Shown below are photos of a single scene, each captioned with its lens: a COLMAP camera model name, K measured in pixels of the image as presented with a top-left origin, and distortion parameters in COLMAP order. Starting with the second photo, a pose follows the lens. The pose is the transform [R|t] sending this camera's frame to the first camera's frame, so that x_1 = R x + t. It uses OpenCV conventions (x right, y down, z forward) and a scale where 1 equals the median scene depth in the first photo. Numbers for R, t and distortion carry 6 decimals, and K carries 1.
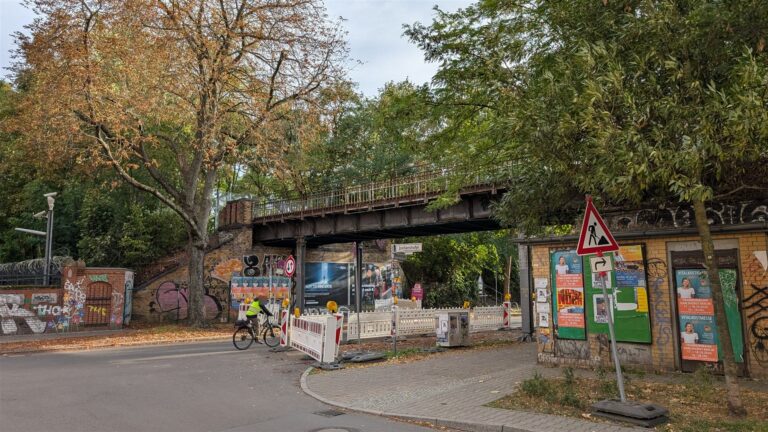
lens RADIAL K [[533.4, 0, 384.0], [0, 533.4, 216.0], [0, 0, 1]] dist [0.002270, 0.000182]
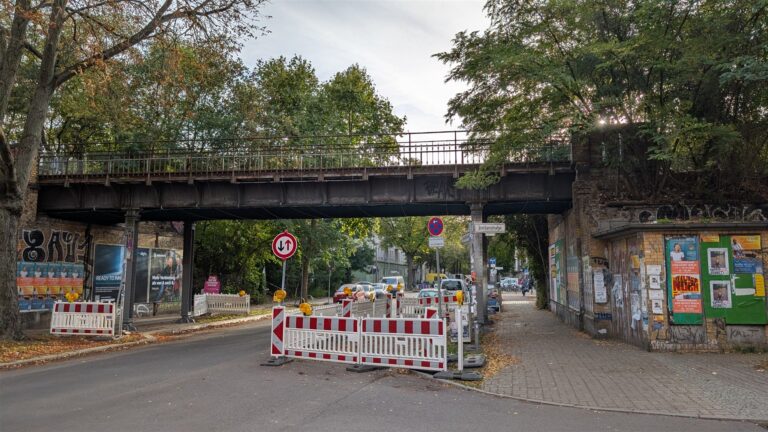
lens RADIAL K [[533.4, 0, 384.0], [0, 533.4, 216.0], [0, 0, 1]] dist [0.002270, 0.000182]
pose [[0.810897, 0.075269, 0.580327, -0.695106], [-0.078319, 0.996731, -0.019840, 0.085799], [-0.579924, -0.029363, 0.814142, 0.491747]]
